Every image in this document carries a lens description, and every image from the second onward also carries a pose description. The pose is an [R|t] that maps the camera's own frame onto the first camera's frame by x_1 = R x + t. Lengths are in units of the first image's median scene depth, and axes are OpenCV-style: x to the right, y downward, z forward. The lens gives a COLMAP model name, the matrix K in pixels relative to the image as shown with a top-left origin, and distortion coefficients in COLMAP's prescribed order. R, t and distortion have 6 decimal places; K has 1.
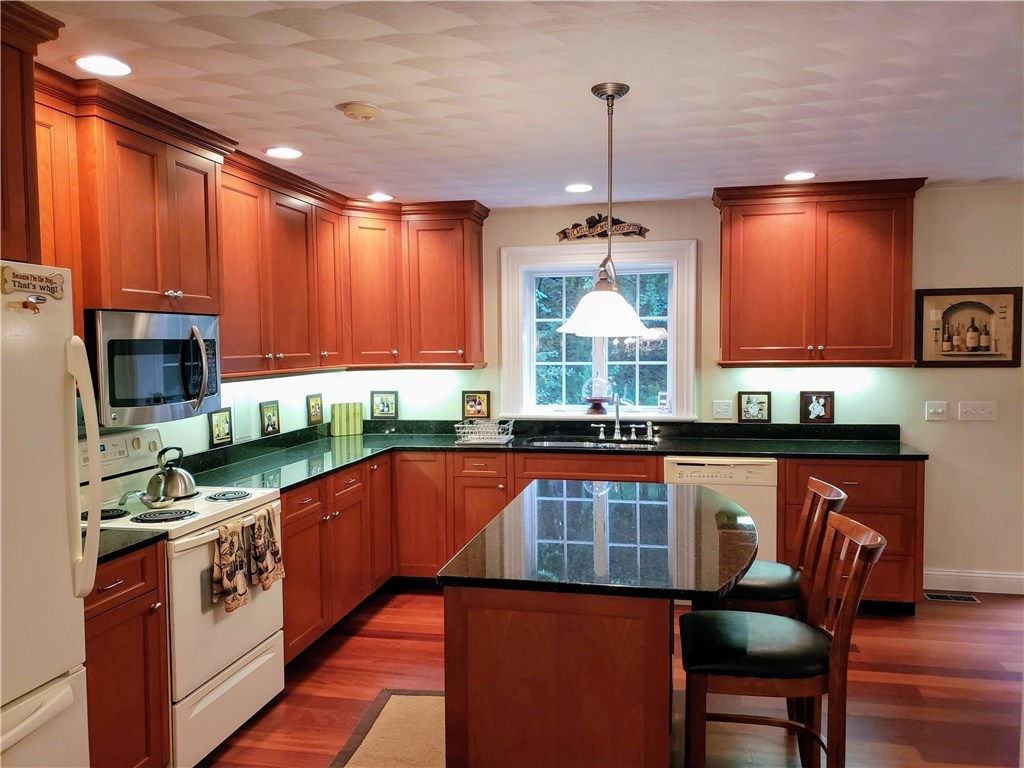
lens RADIAL K [[797.7, 0, 512.0], [0, 797.7, 385.0], [0, 0, 1]] dist [0.025111, -0.017960]
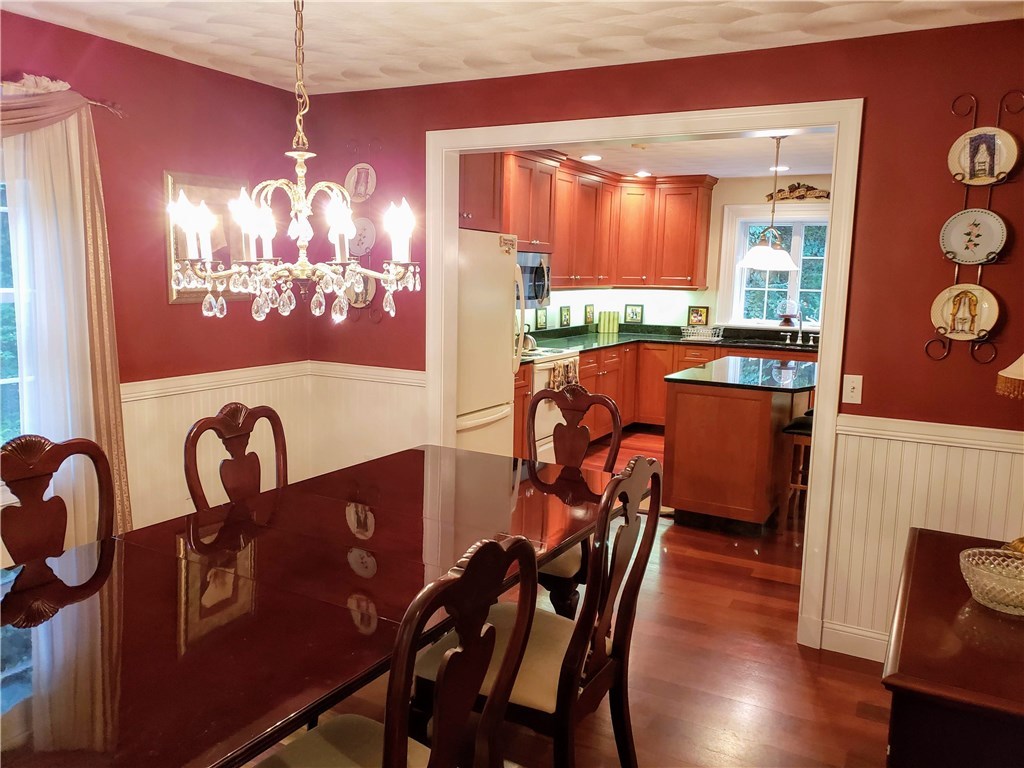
lens RADIAL K [[797.7, 0, 472.5], [0, 797.7, 414.4], [0, 0, 1]] dist [0.025111, -0.017960]
pose [[0.943114, 0.082972, -0.321949, 0.055536], [-0.043059, 0.990686, 0.129181, 0.034481], [0.329669, -0.107970, 0.937902, -0.563829]]
